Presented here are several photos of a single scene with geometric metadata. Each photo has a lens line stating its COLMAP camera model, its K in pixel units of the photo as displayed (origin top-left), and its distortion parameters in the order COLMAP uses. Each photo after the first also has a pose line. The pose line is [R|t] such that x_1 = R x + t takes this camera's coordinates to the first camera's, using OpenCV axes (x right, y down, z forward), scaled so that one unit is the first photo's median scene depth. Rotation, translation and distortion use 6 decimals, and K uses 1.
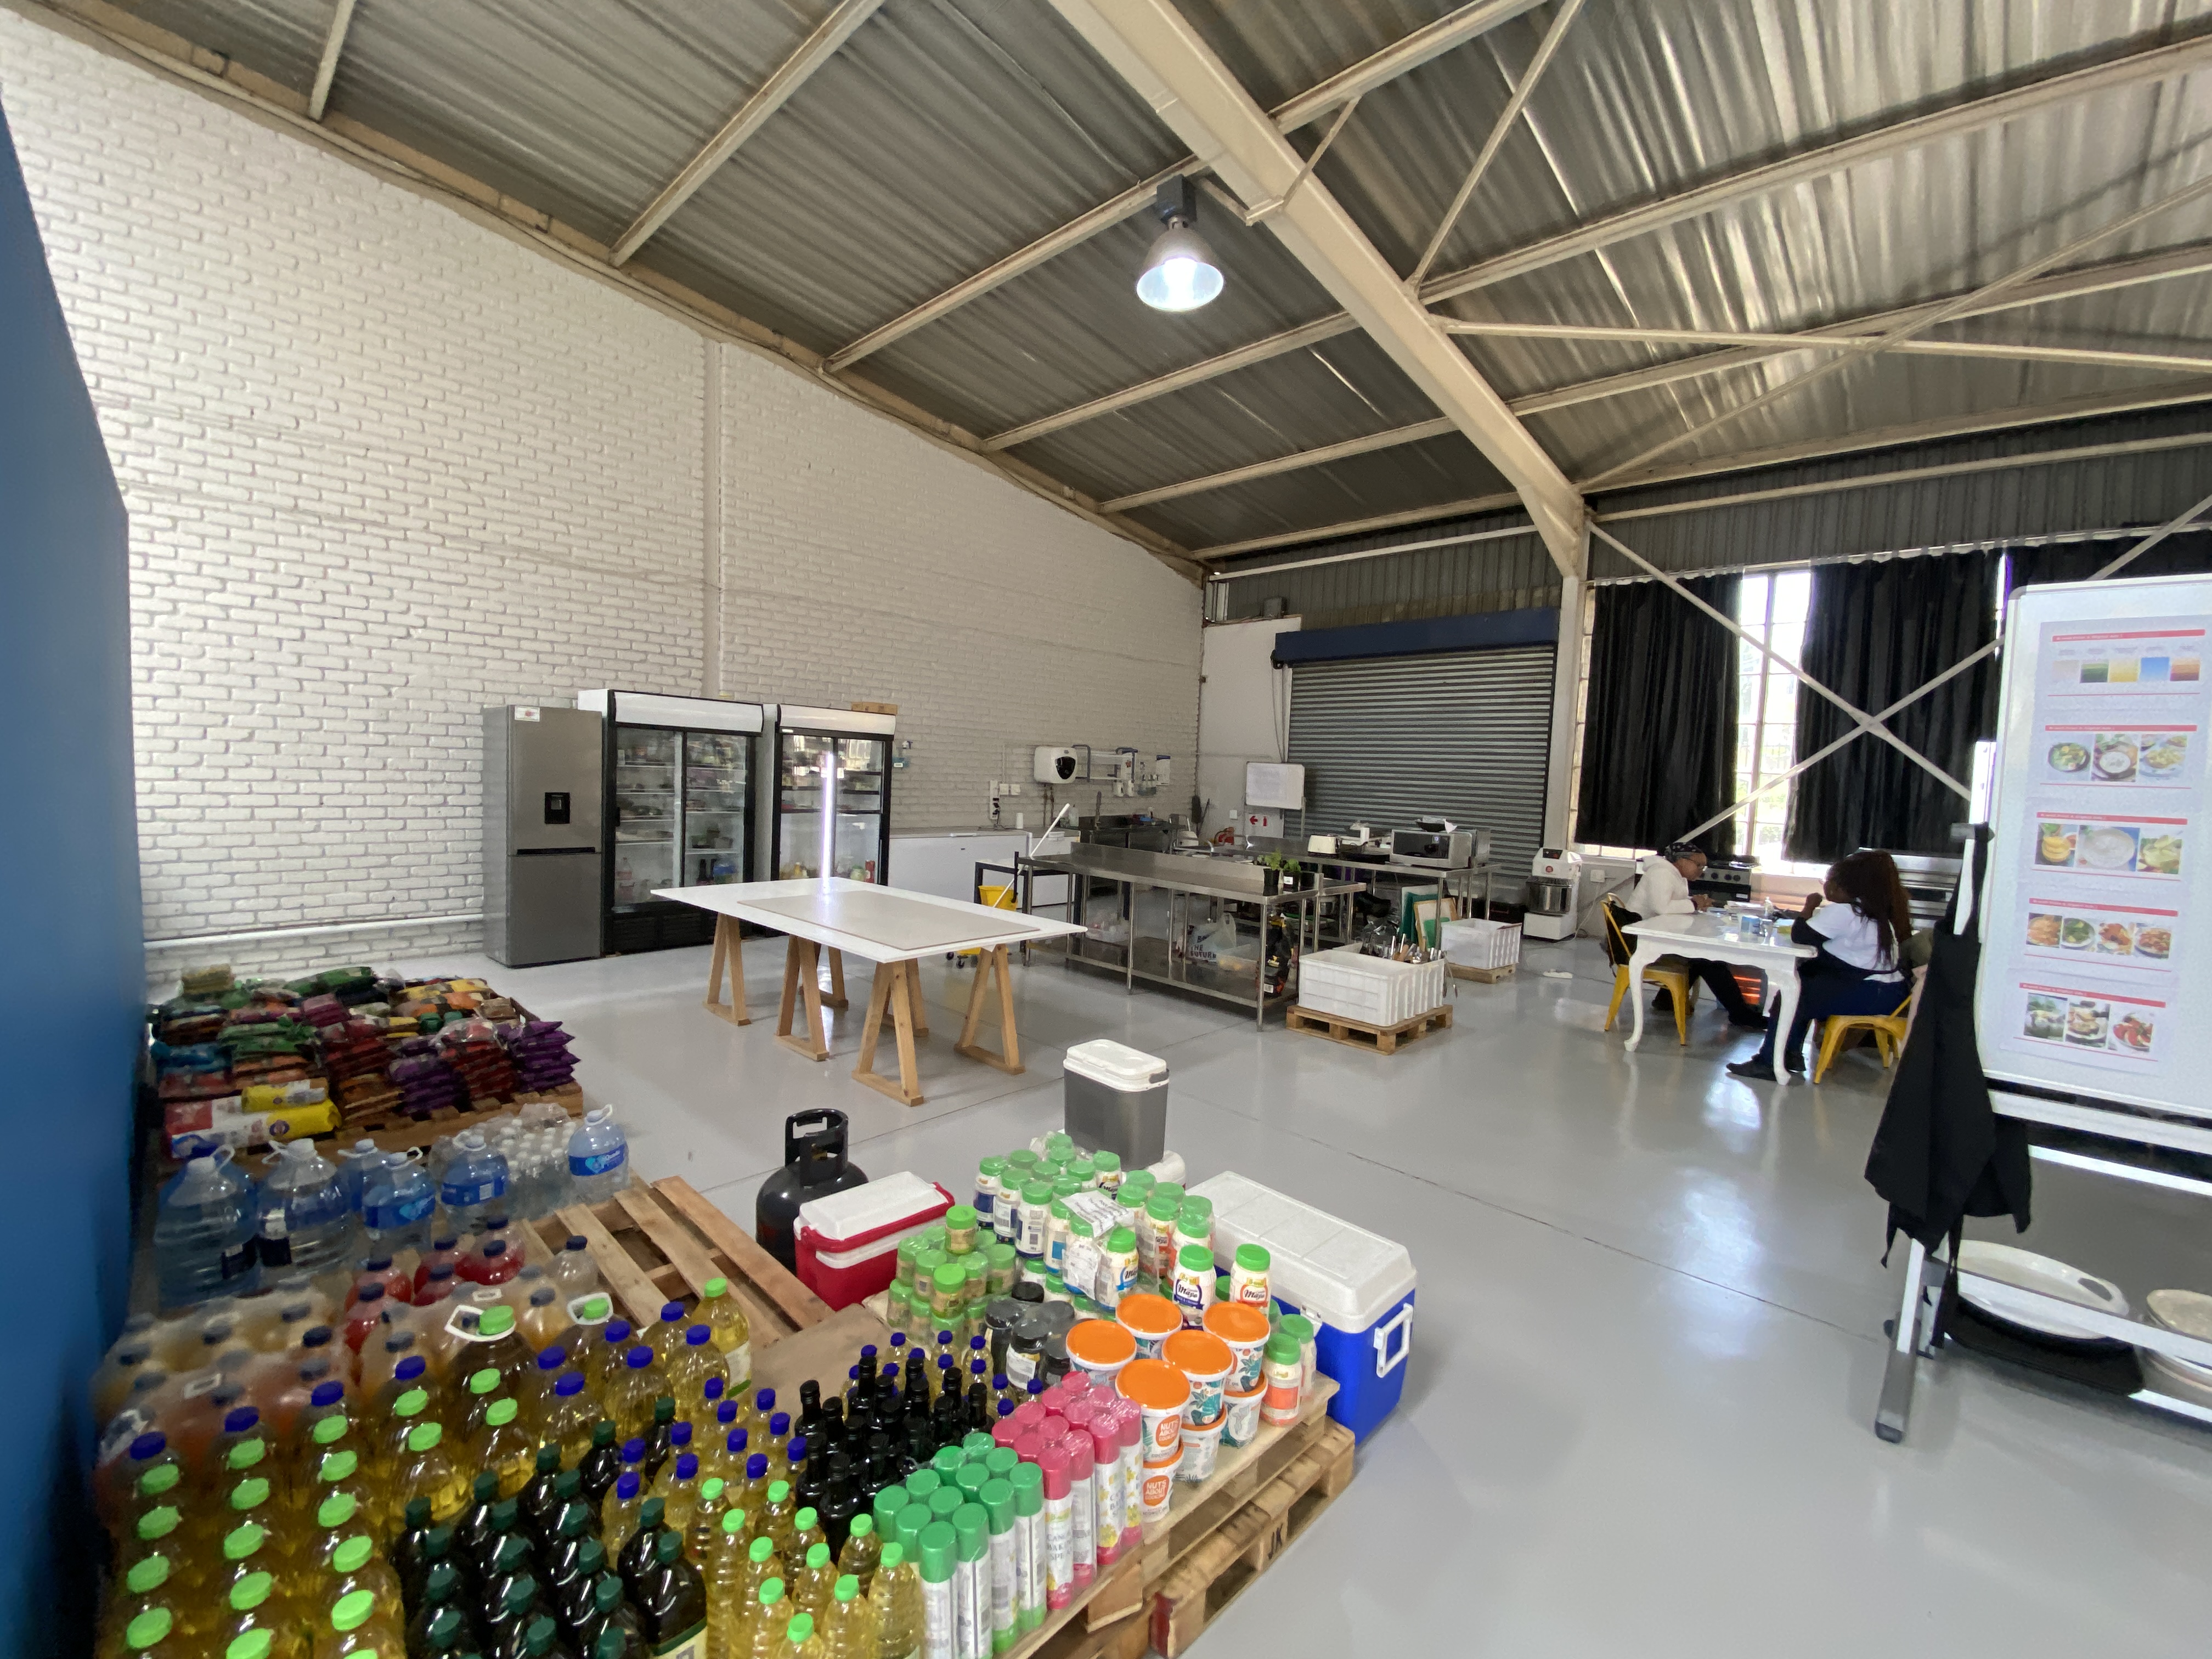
lens RADIAL K [[895.9, 0, 1094.7], [0, 895.9, 825.9], [0, 0, 1]] dist [0.012878, -0.015726]
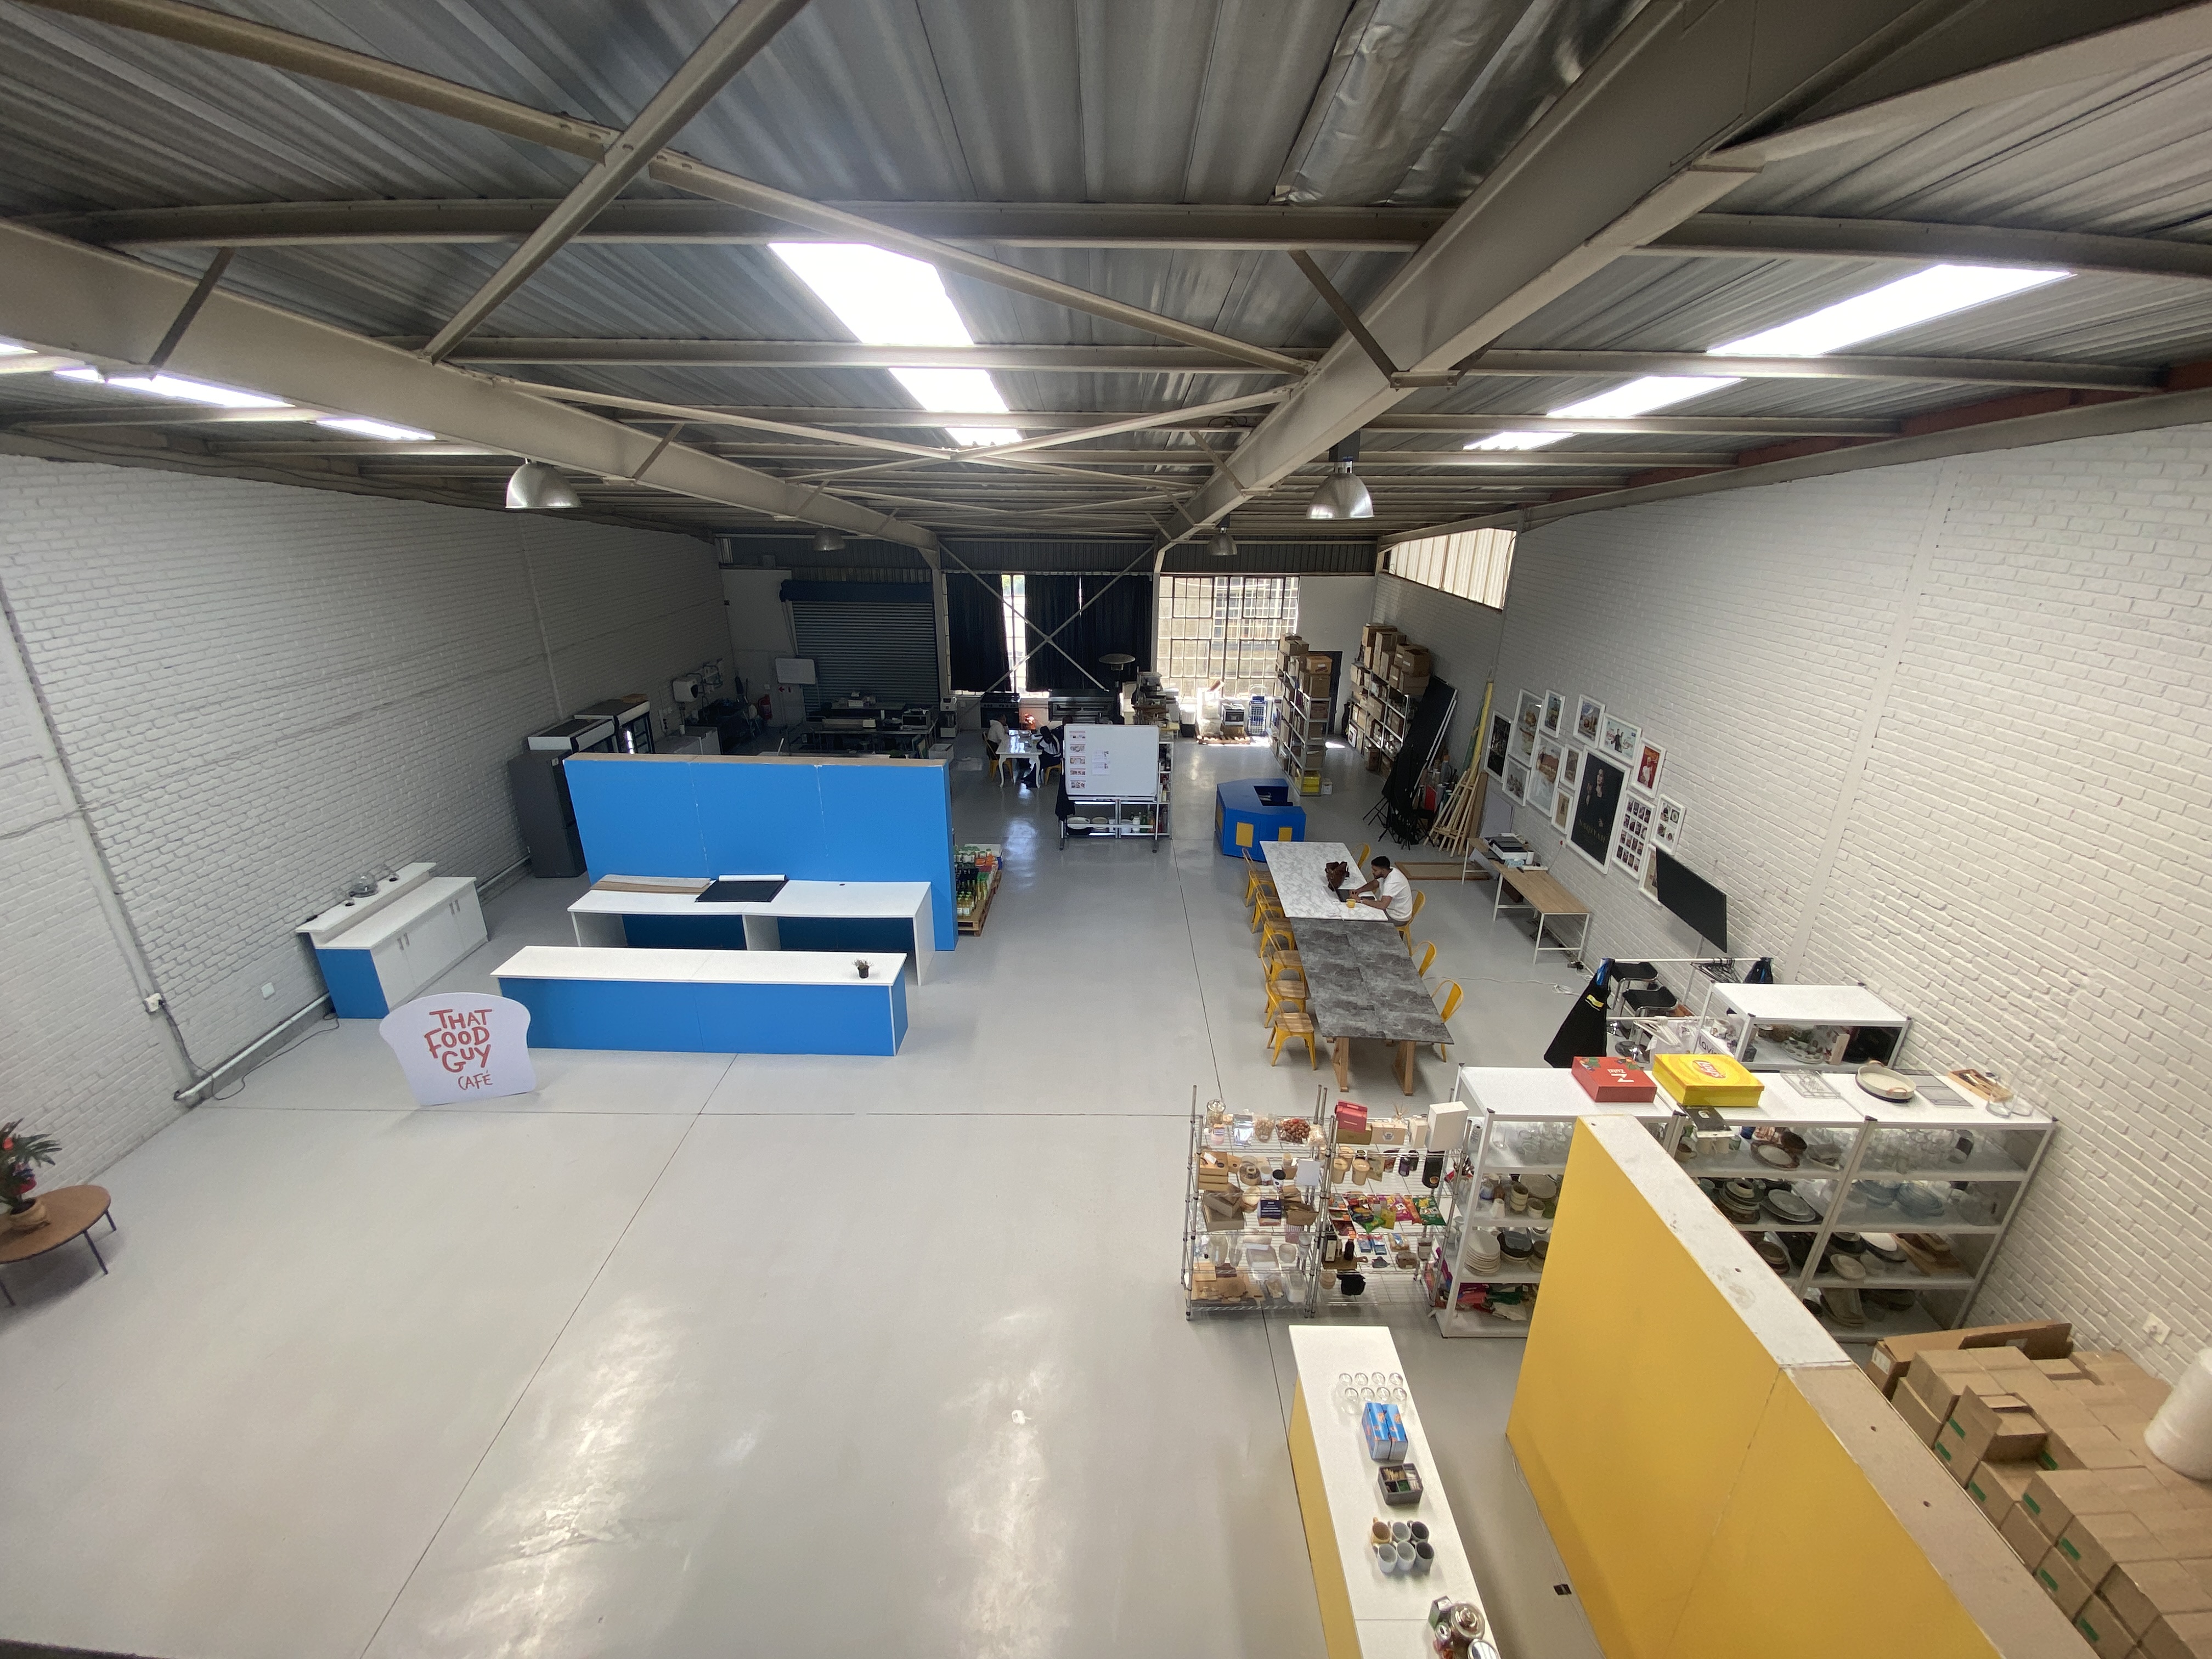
lens RADIAL K [[895.9, 0, 1111.5], [0, 895.9, 840.1], [0, 0, 1]] dist [0.012878, -0.015726]
pose [[0.713377, -0.290194, 0.637872, -0.790175], [0.059194, 0.931931, 0.357773, -0.449994], [-0.698276, -0.217469, 0.681996, -0.976335]]
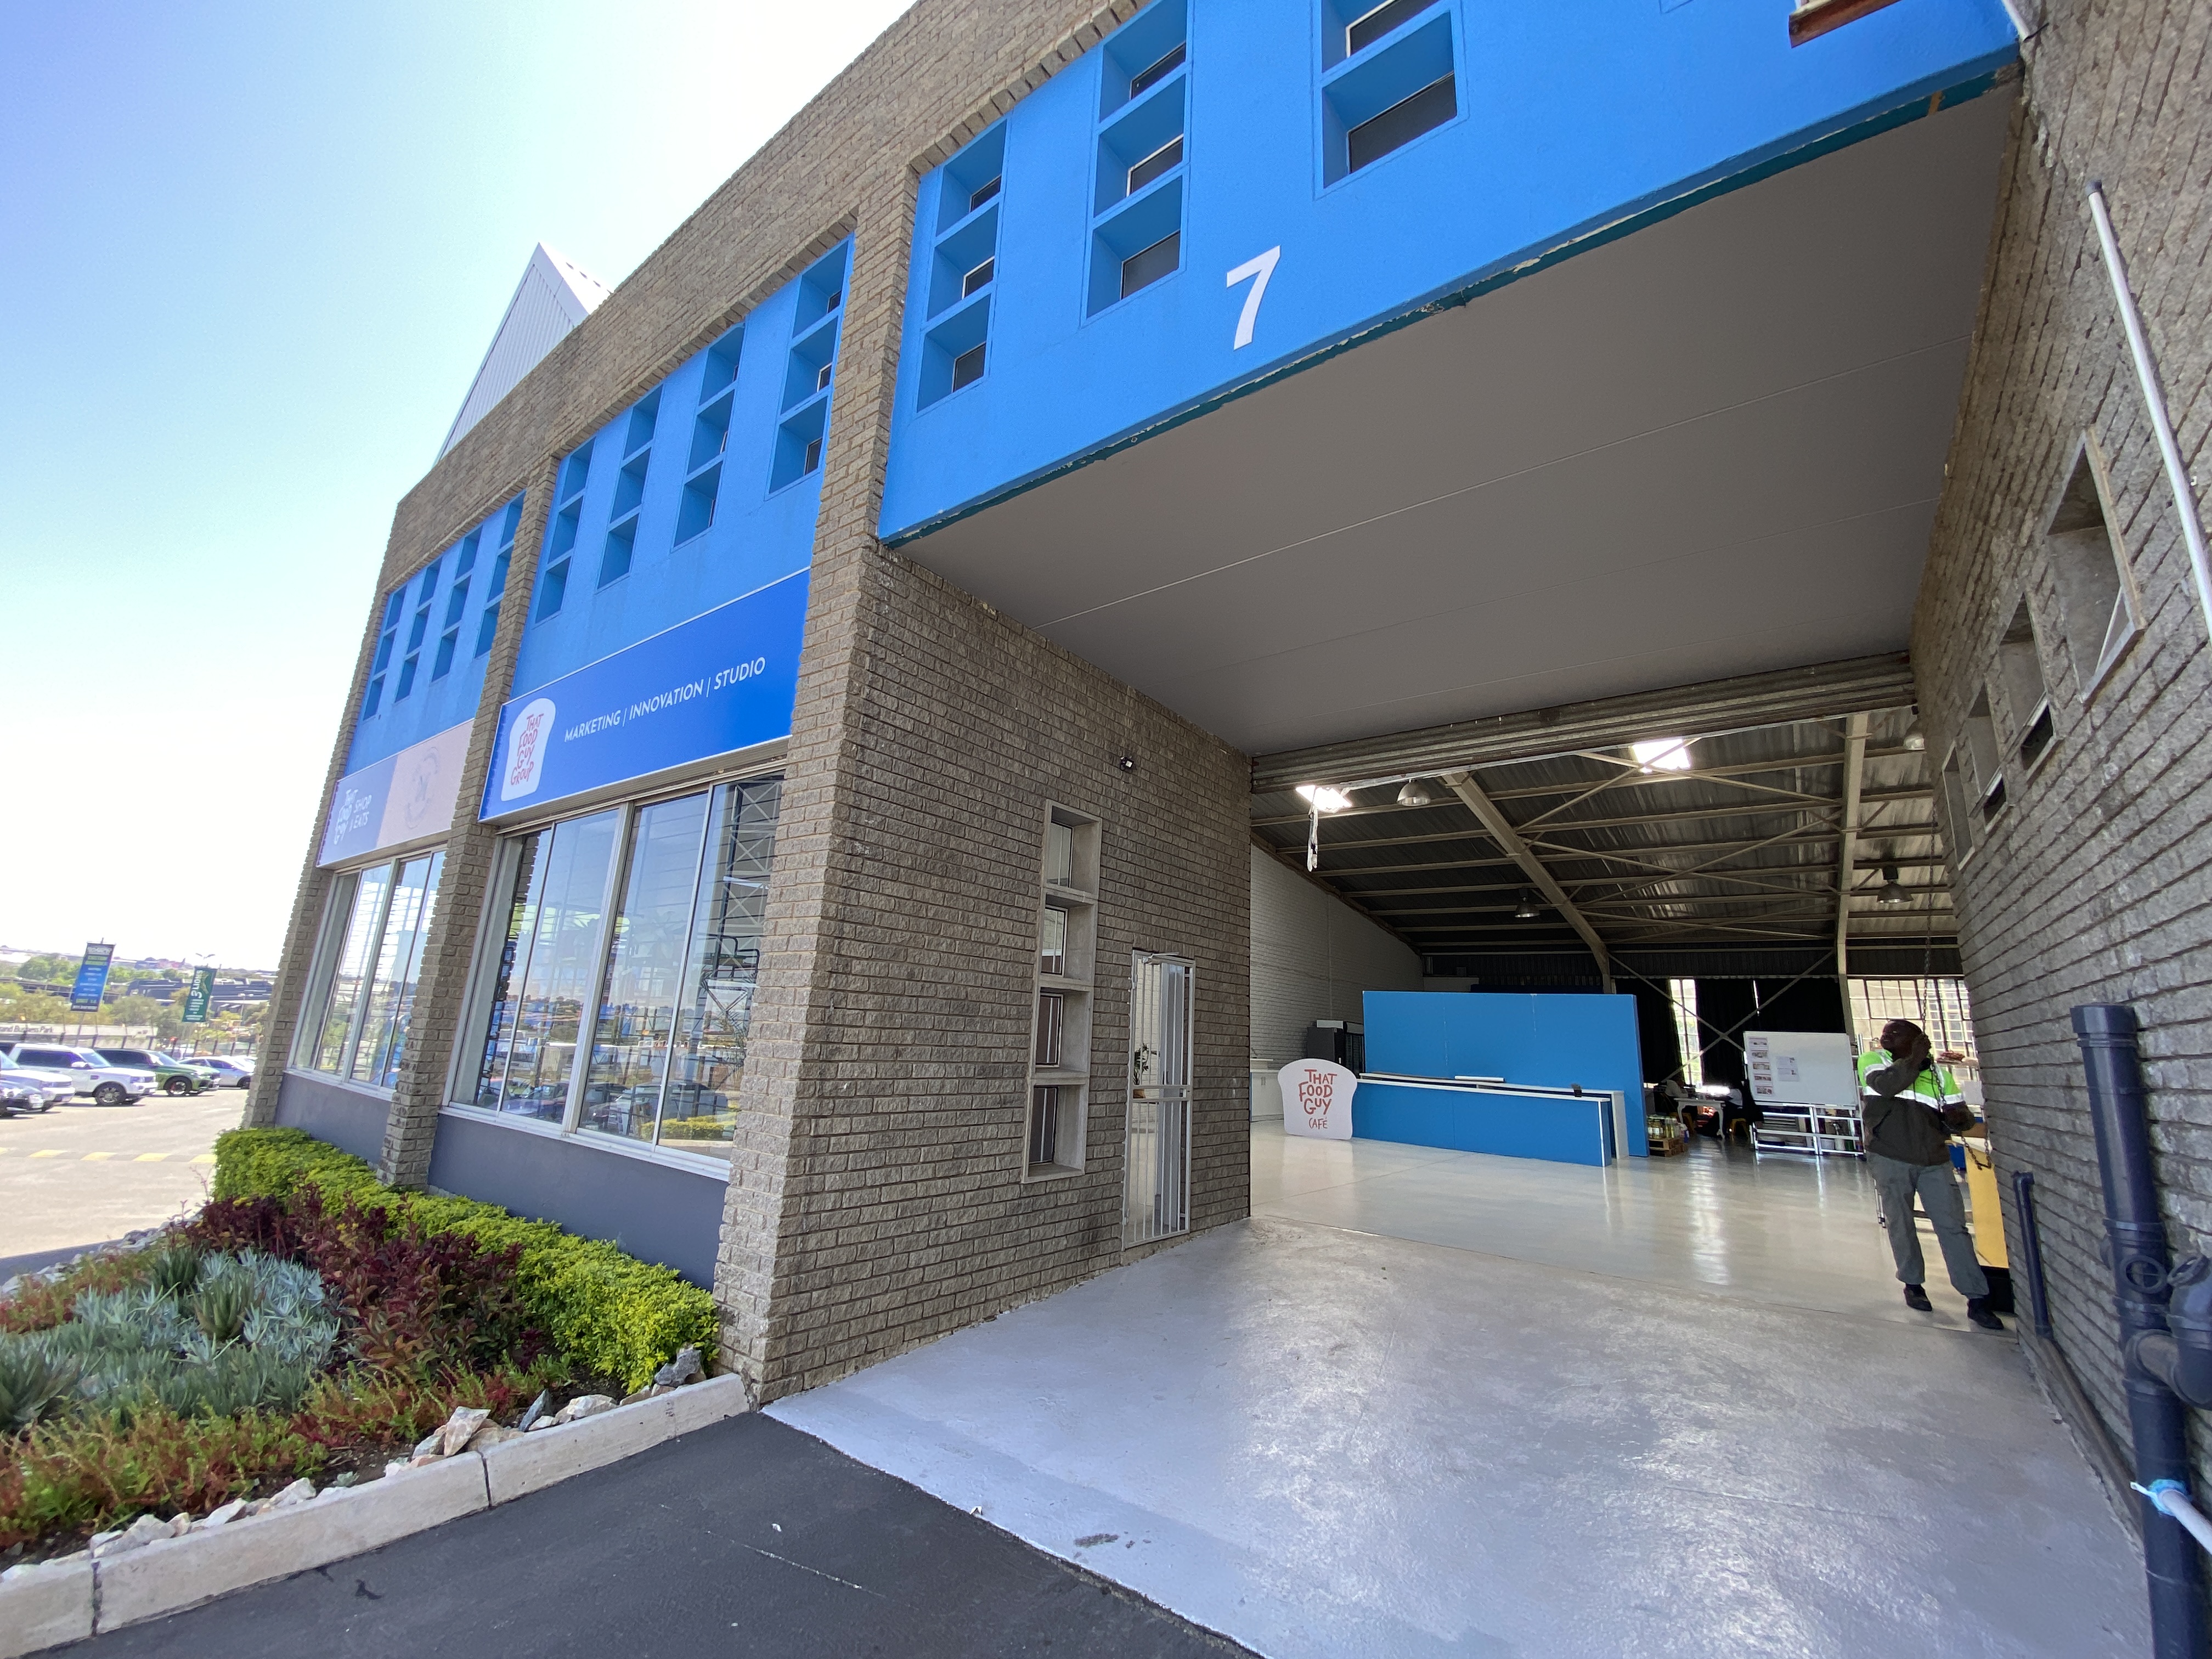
lens RADIAL K [[895.9, 0, 1098.5], [0, 895.9, 825.9], [0, 0, 1]] dist [0.012878, -0.015726]
pose [[0.992438, 0.035590, 0.117471, -1.339353], [-0.000833, 0.958970, -0.283506, 0.052423], [-0.122741, 0.281264, 0.951749, -1.517968]]
